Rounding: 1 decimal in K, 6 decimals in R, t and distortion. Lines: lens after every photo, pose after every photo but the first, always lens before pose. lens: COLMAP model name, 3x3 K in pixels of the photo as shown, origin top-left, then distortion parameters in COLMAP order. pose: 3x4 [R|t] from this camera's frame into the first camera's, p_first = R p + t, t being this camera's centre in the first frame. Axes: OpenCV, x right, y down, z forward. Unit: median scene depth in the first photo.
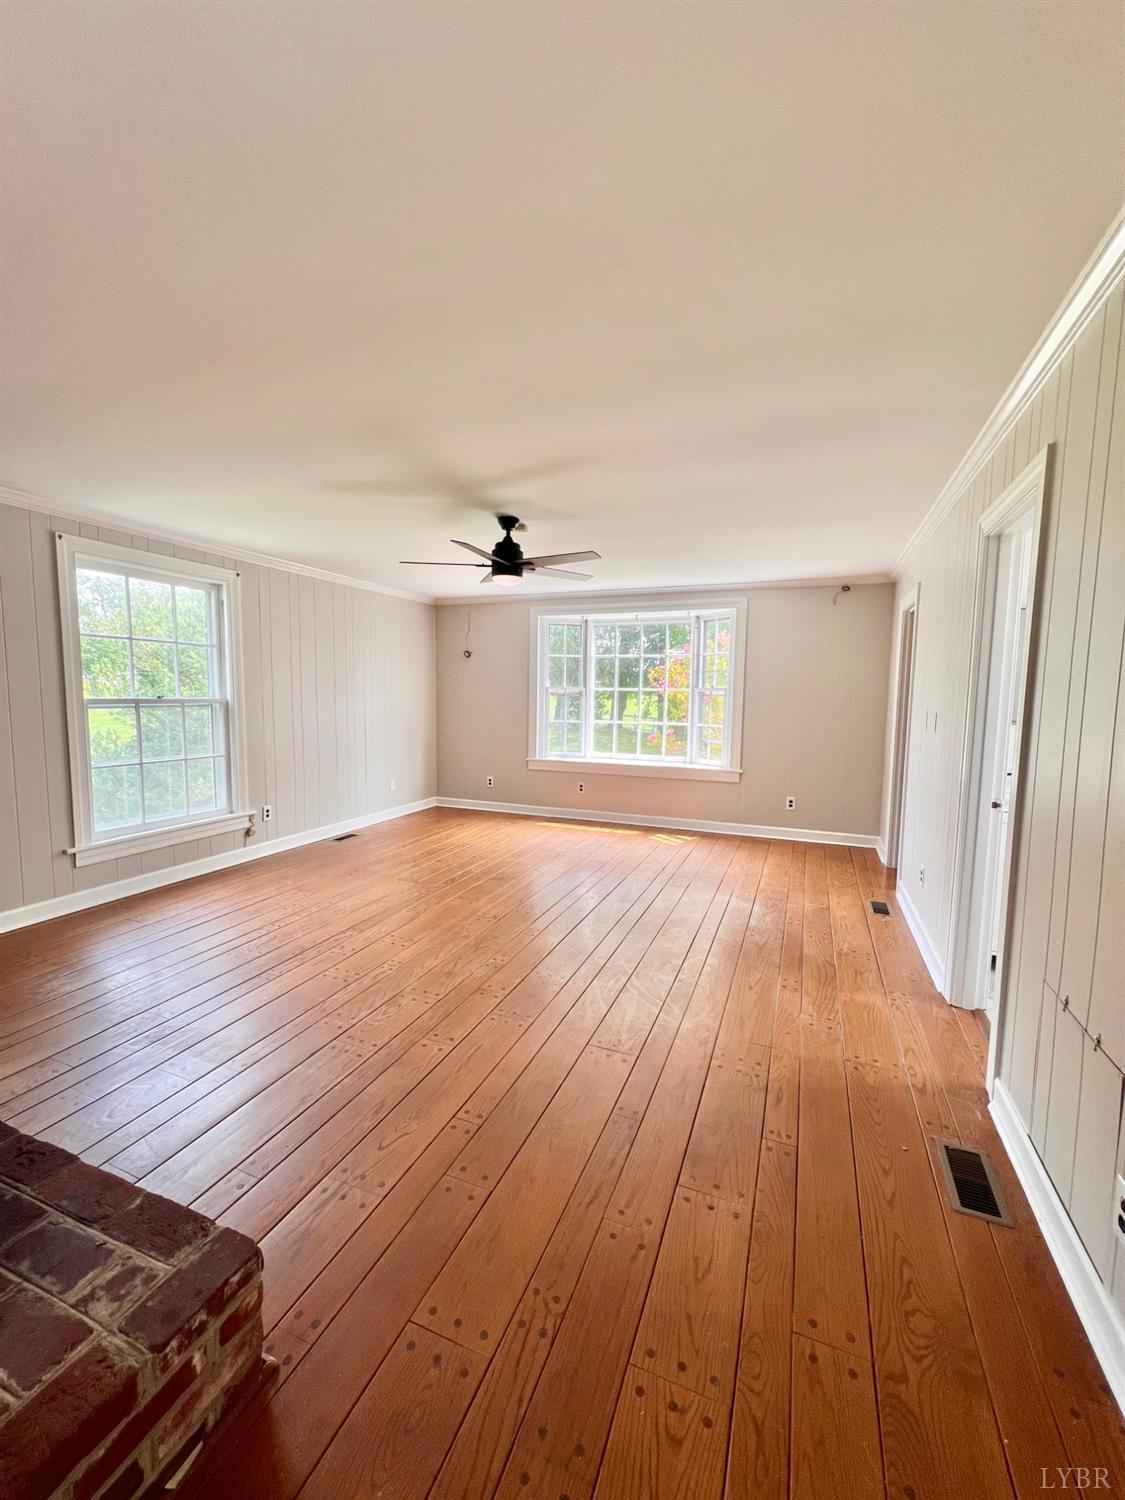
lens RADIAL K [[599.5, 0, 561.8], [0, 599.5, 749.6], [0, 0, 1]] dist [0.000413, -0.000083]
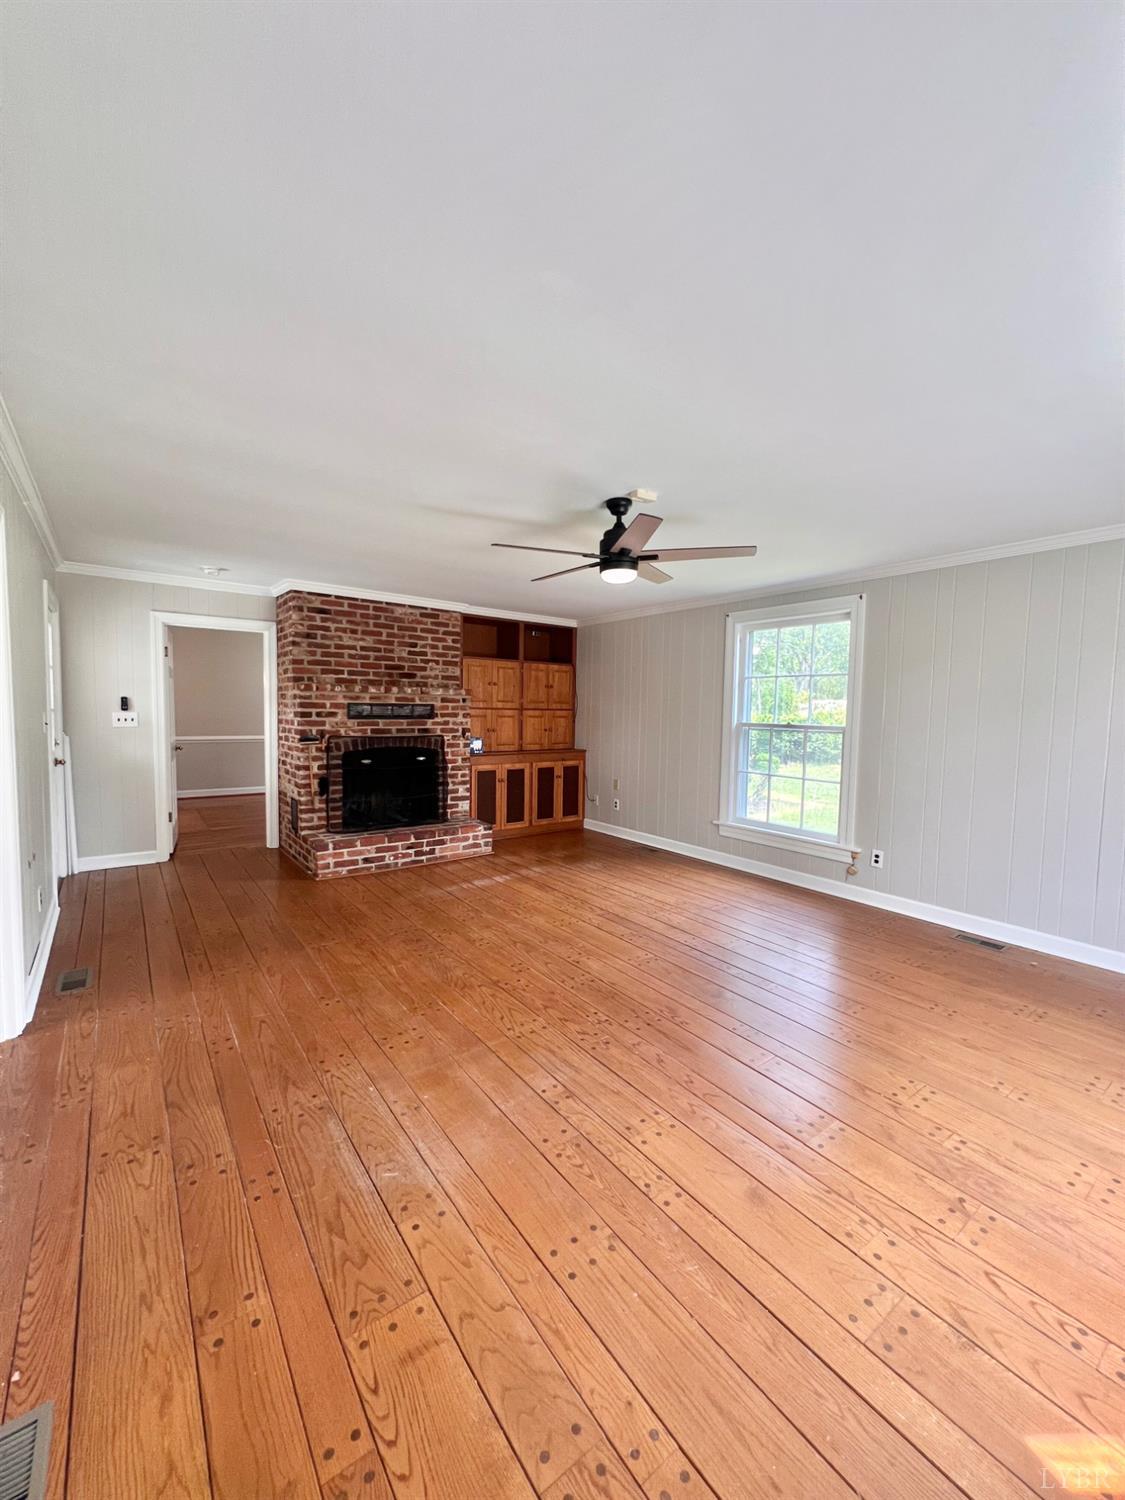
lens RADIAL K [[599.5, 0, 561.8], [0, 599.5, 749.6], [0, 0, 1]] dist [0.000413, -0.000083]
pose [[-0.516375, 0.036683, -0.855577, 0.651881], [-0.104026, 0.988997, 0.105187, -0.126816], [0.850021, 0.143318, -0.506877, 1.375223]]
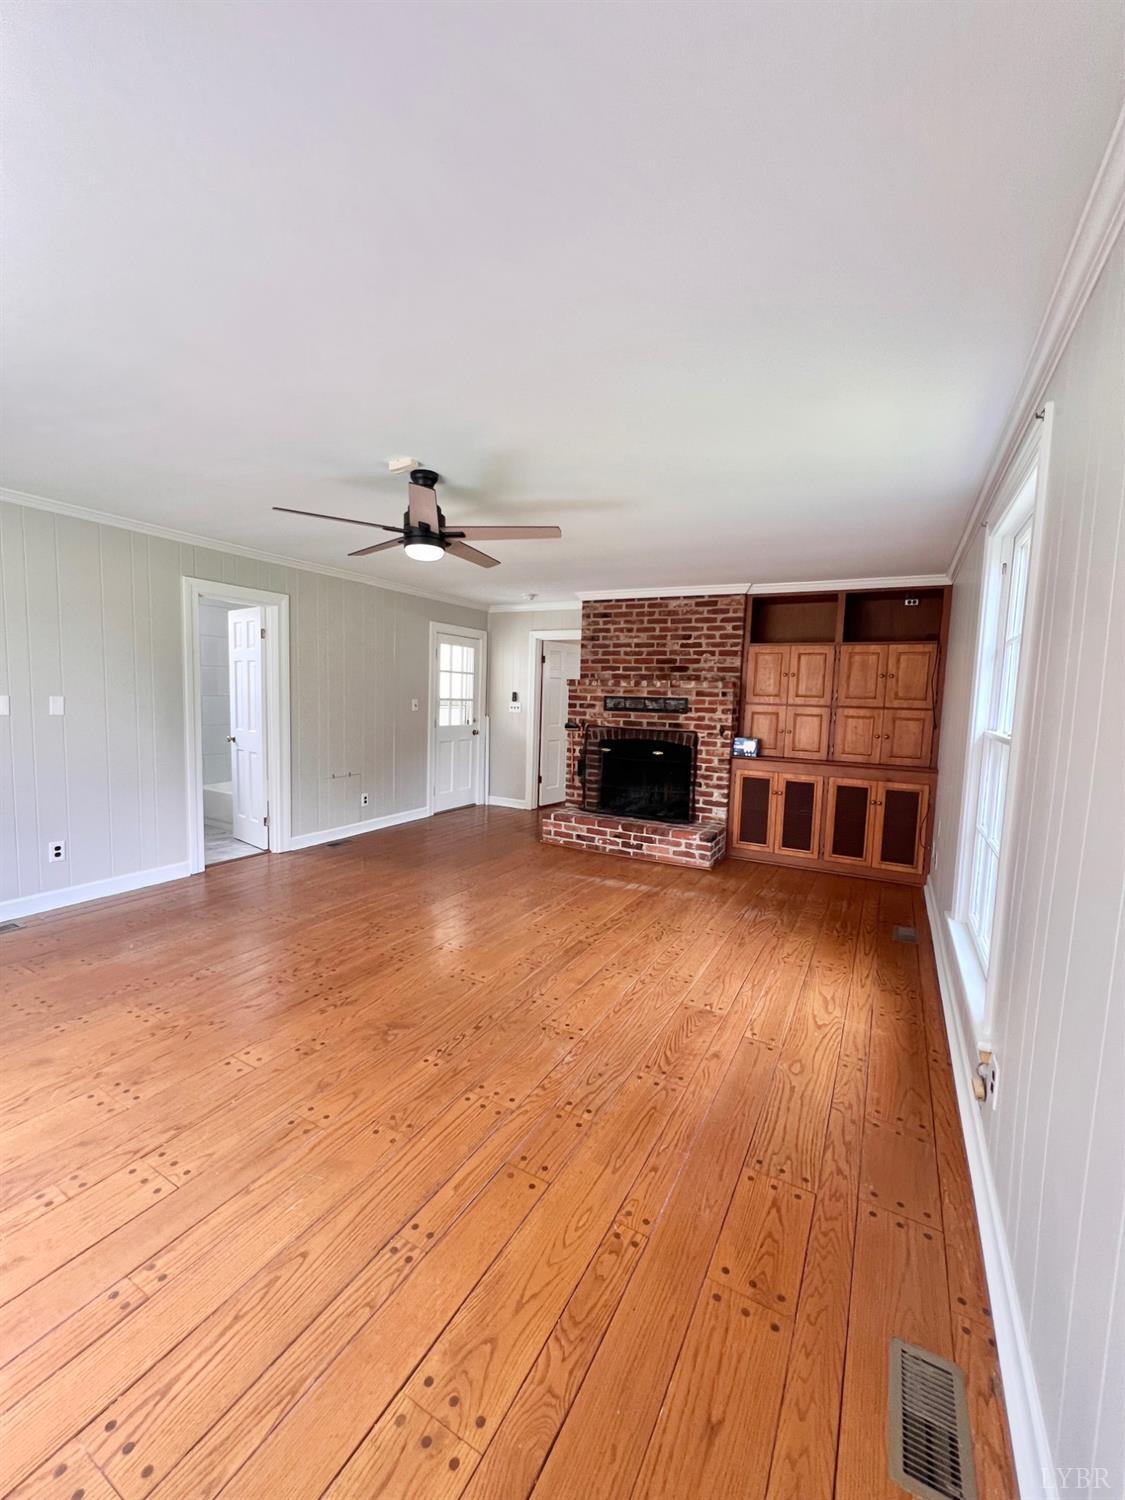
lens RADIAL K [[599.5, 0, 561.8], [0, 599.5, 749.6], [0, 0, 1]] dist [0.000413, -0.000083]
pose [[-0.991982, -0.054397, 0.114074, -0.370381], [-0.032902, 0.982659, 0.182480, -0.178321], [-0.122022, 0.177264, -0.976570, 1.776926]]
